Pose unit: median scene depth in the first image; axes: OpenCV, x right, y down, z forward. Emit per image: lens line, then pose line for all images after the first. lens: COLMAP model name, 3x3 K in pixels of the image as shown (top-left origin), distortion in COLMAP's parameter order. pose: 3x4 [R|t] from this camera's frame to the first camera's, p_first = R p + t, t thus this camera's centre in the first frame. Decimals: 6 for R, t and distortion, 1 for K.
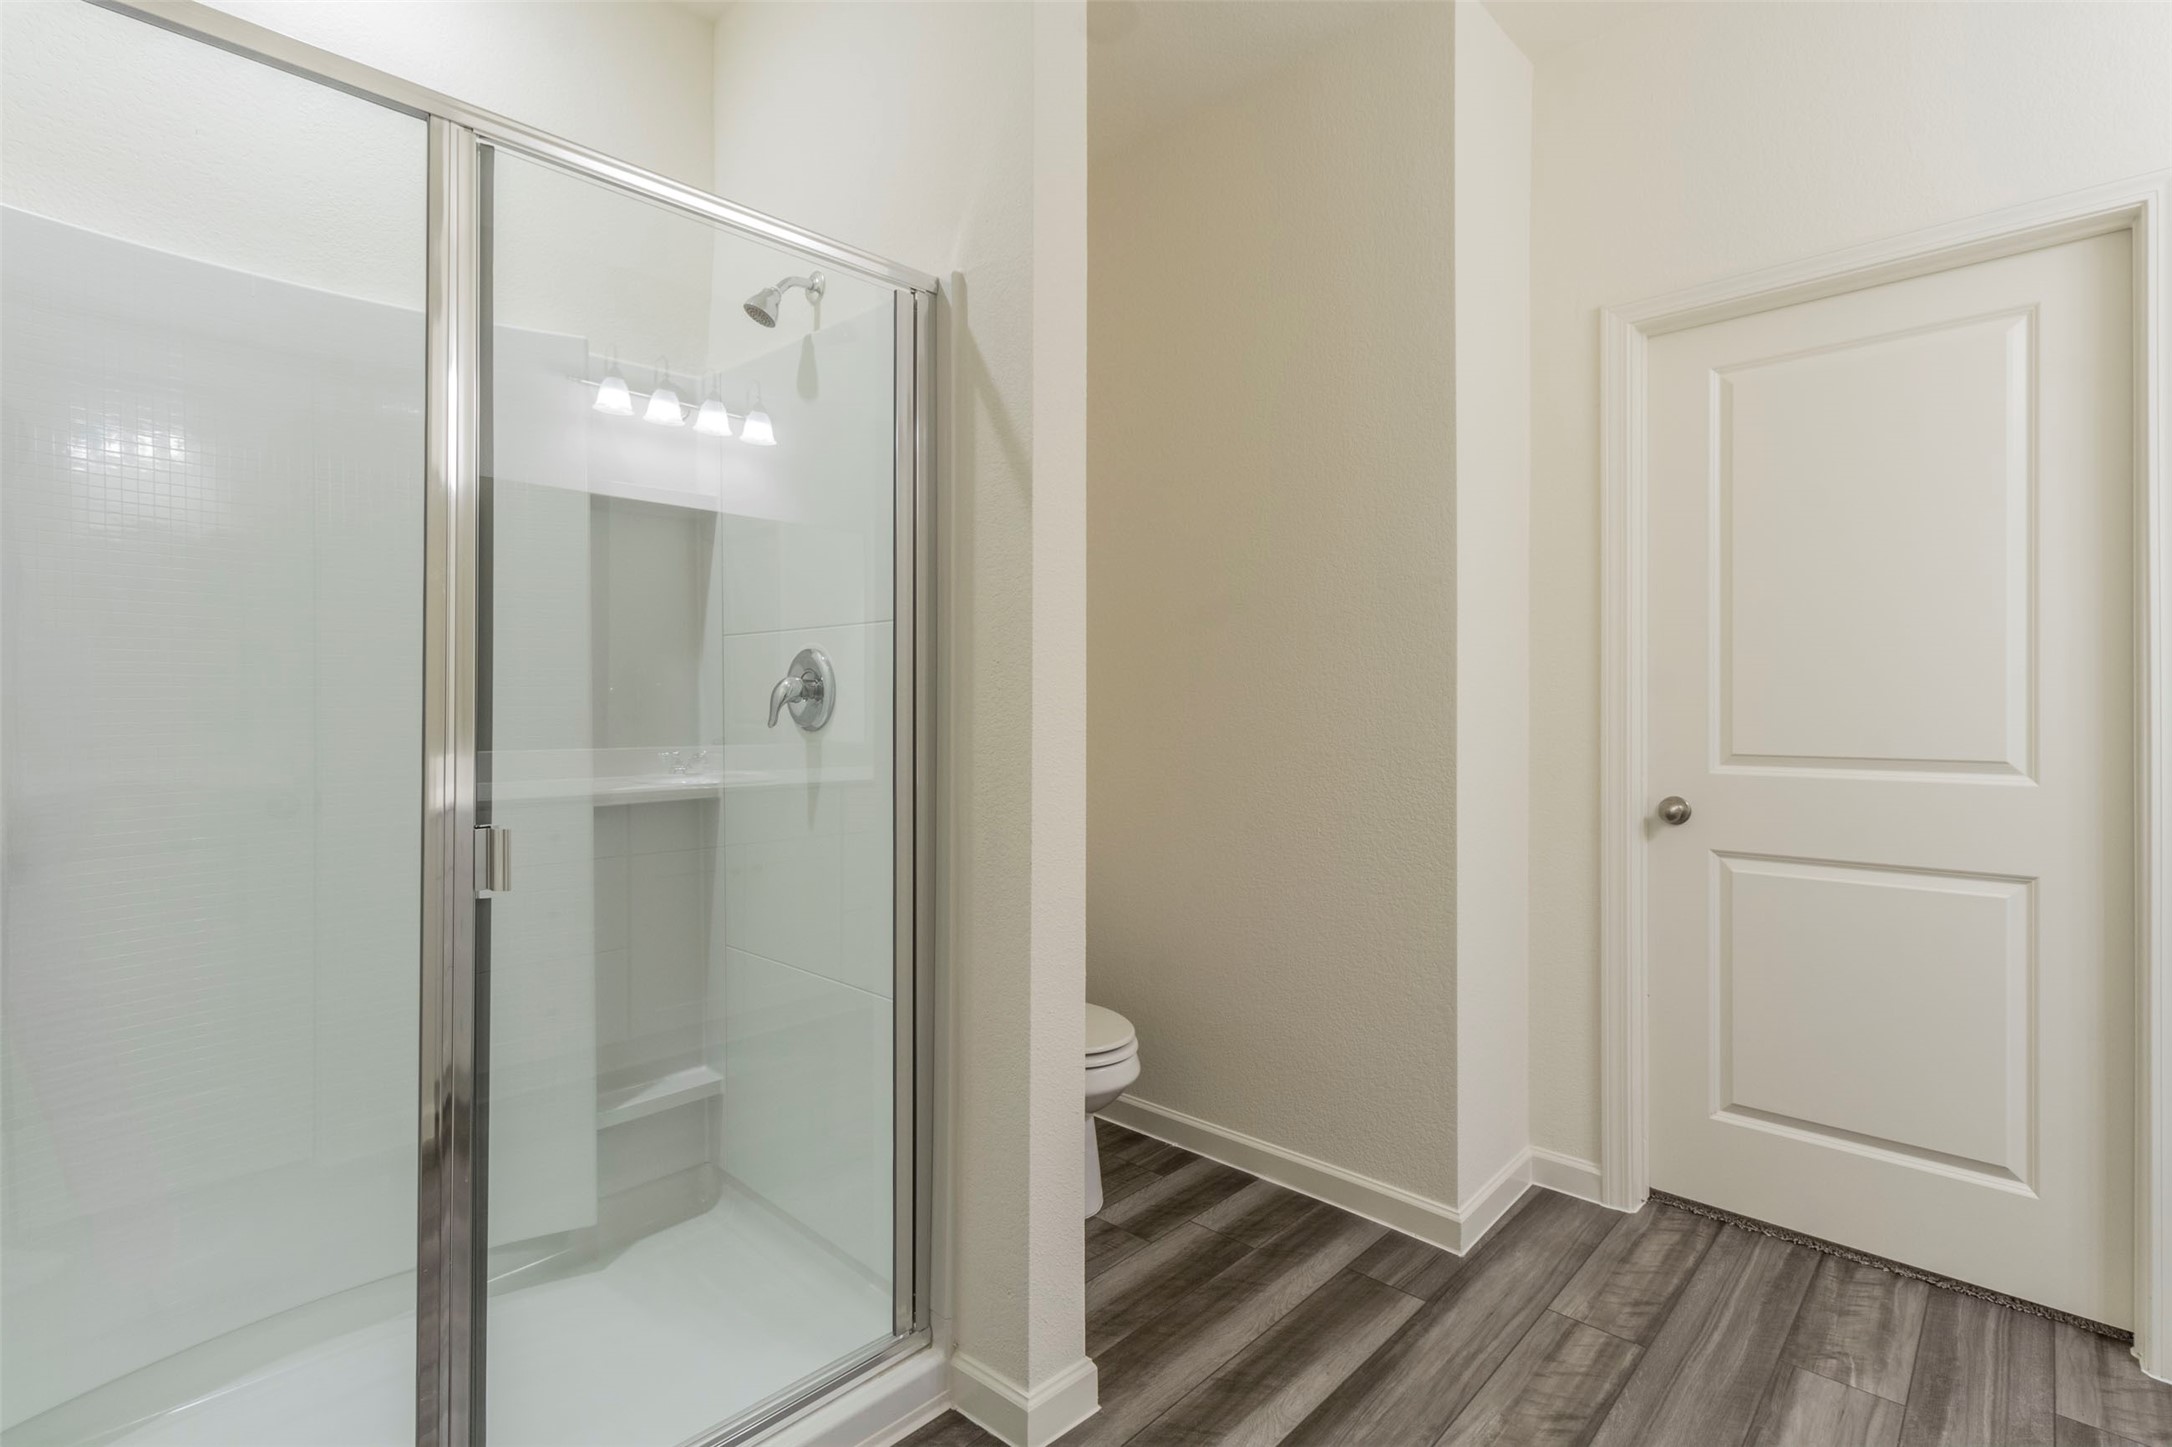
lens RADIAL K [[984.0, 0, 1101.5], [0, 984.0, 714.3], [0, 0, 1]] dist [0.001181, 0.000280]
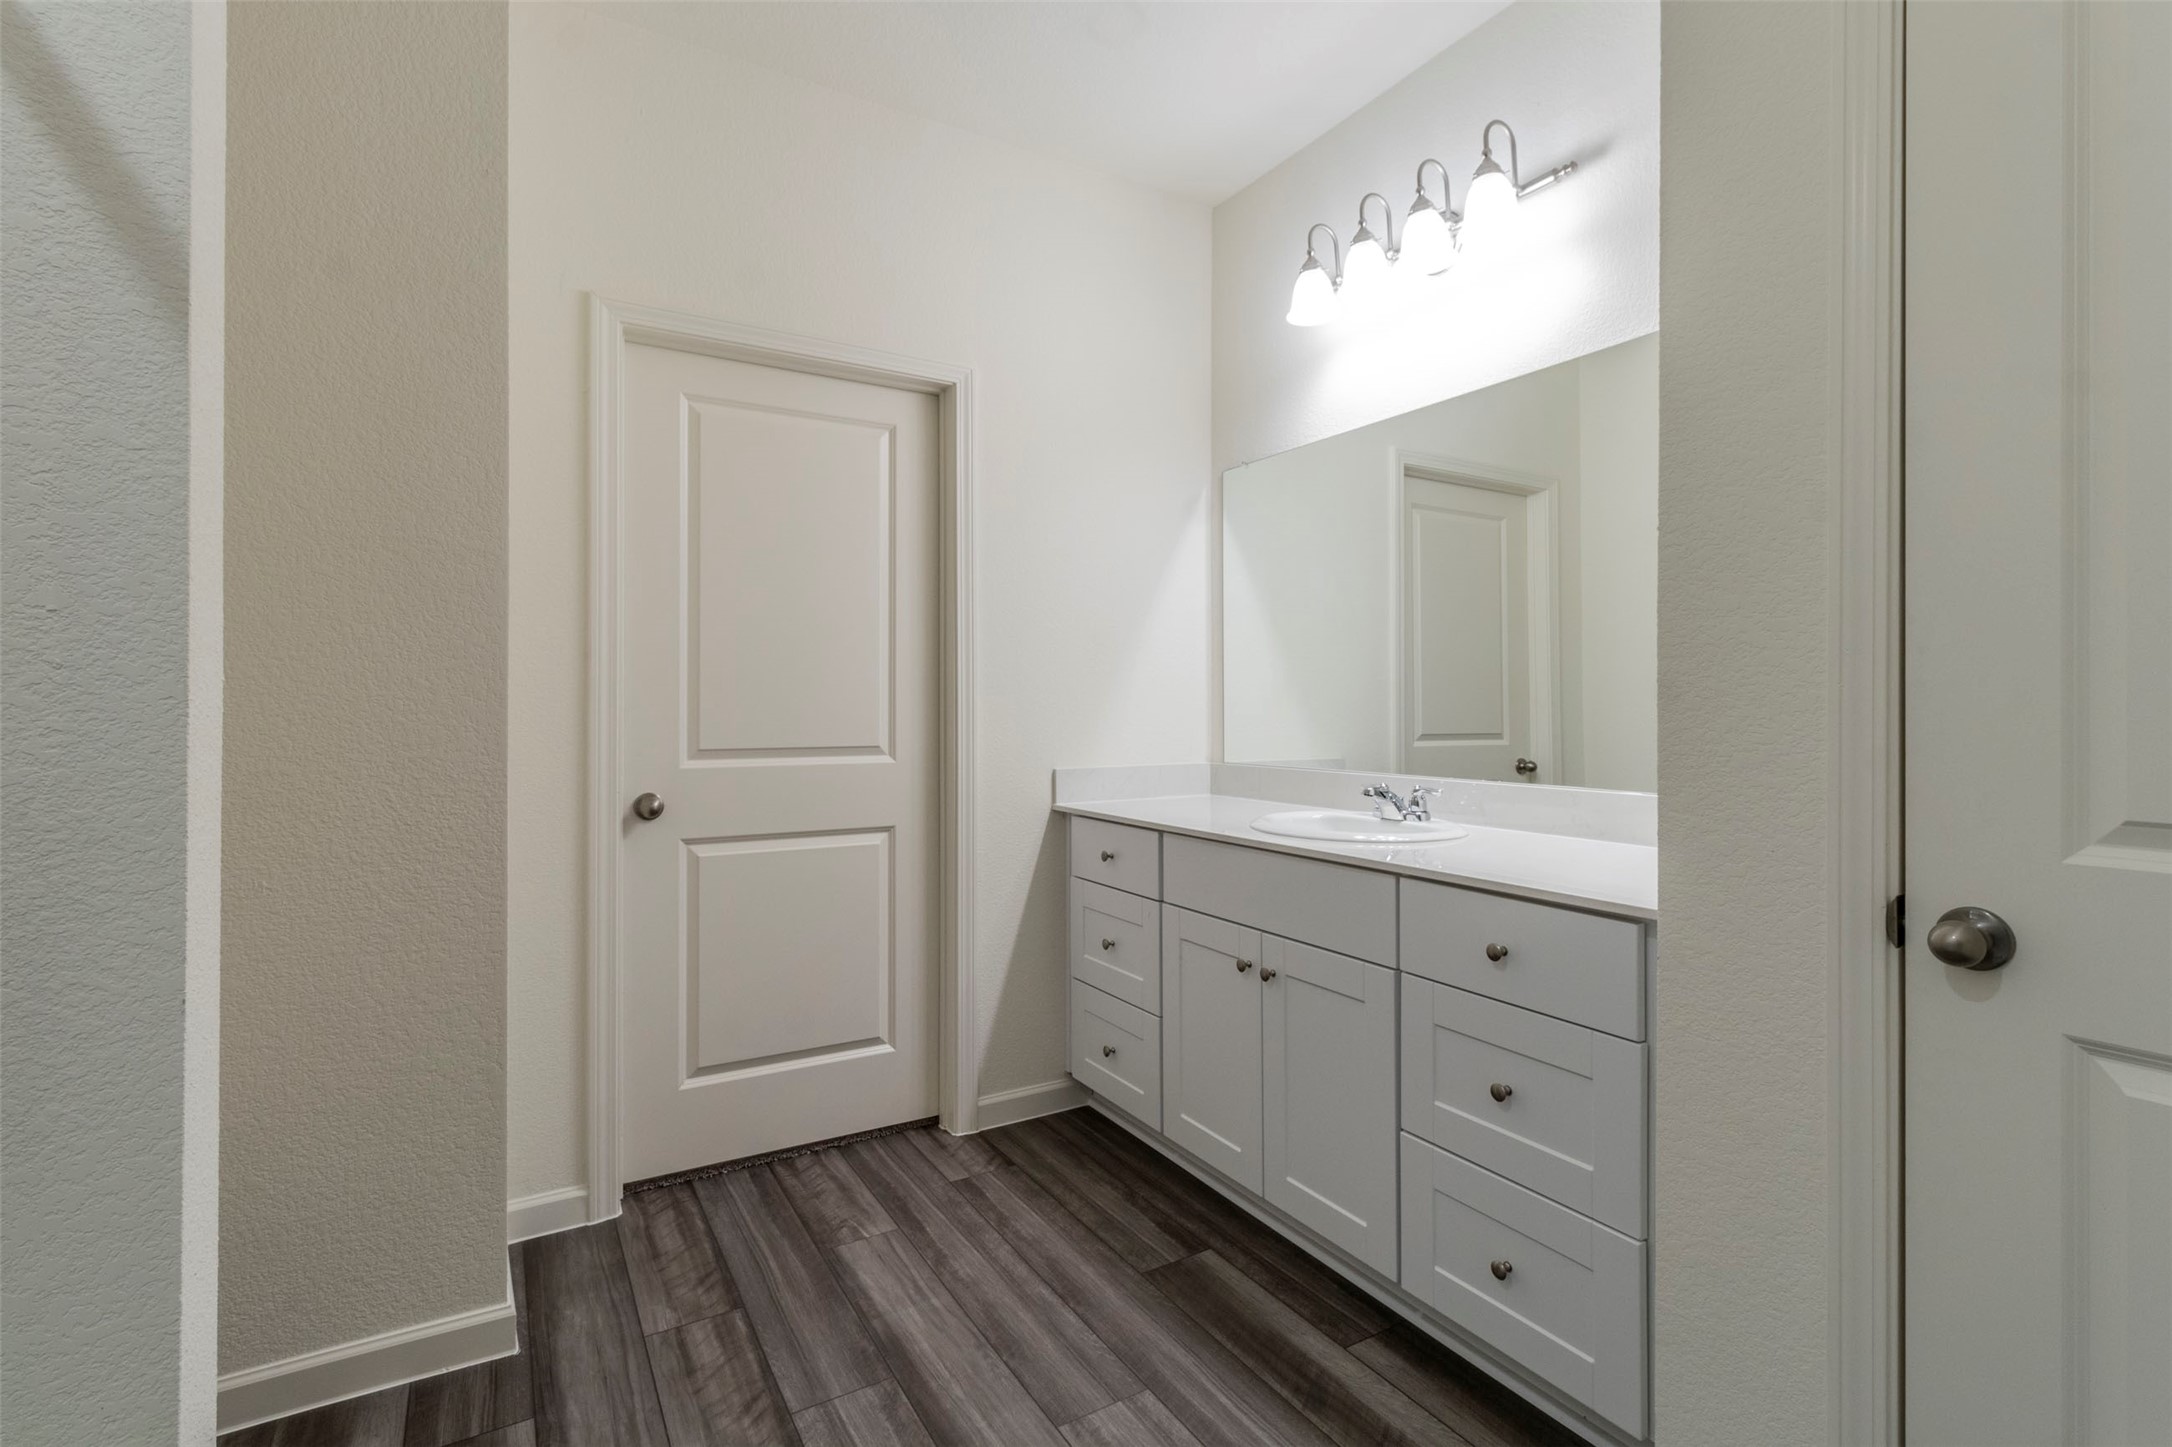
lens RADIAL K [[1022.6, 0, 1058.1], [0, 1022.6, 705.6], [0, 0, 1]] dist [0.003693, 0.000711]
pose [[0.290929, 0.000675, 0.956744, -0.385553], [0.005683, 0.999981, -0.002434, -0.004026], [-0.956728, 0.006146, 0.290920, 0.325675]]
